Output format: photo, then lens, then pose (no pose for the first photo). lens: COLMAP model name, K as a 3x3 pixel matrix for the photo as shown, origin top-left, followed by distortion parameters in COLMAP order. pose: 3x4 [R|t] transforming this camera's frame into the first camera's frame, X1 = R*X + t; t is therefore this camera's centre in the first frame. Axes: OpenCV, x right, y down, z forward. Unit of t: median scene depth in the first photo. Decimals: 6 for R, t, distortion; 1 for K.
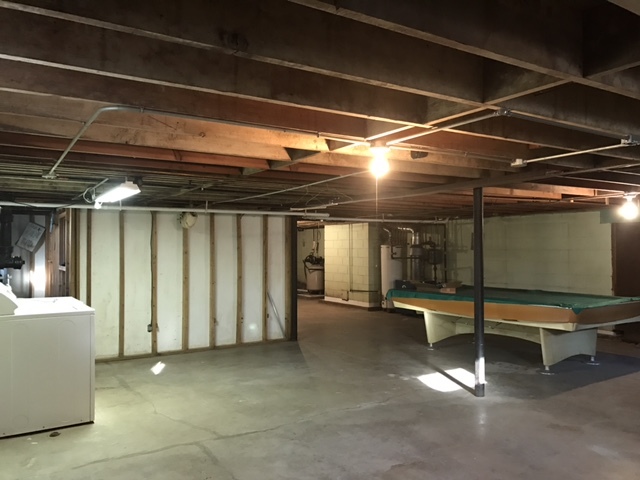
lens RADIAL K [[524.8, 0, 320.0], [0, 524.8, 240.0], [0, 0, 1]] dist [0.041883, -0.053716]
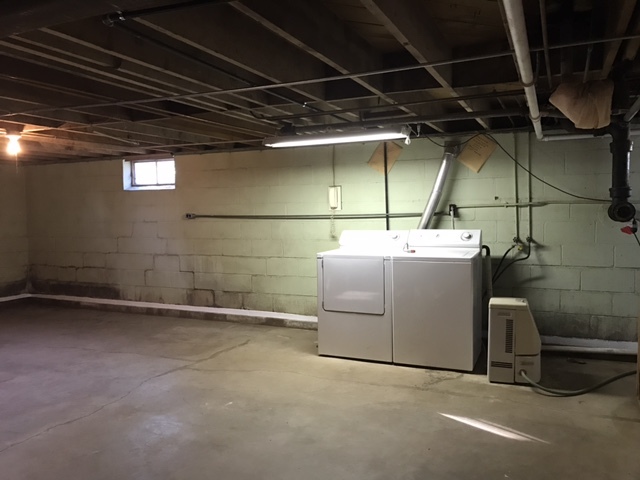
lens RADIAL K [[524.8, 0, 320.0], [0, 524.8, 240.0], [0, 0, 1]] dist [0.041883, -0.053716]
pose [[-0.835106, 0.051149, -0.547706, 0.160605], [0.026896, 0.998273, 0.052217, 0.048313], [0.549432, 0.028875, -0.835040, 1.950147]]
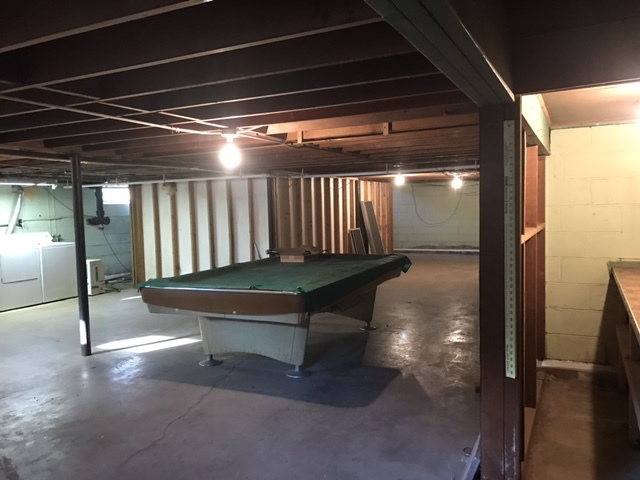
lens RADIAL K [[524.8, 0, 320.0], [0, 524.8, 240.0], [0, 0, 1]] dist [0.041883, -0.053716]
pose [[0.521514, 0.042918, -0.852163, 1.706361], [0.038562, 0.996528, 0.073788, 0.010198], [0.852371, -0.071342, 0.518048, 1.028618]]
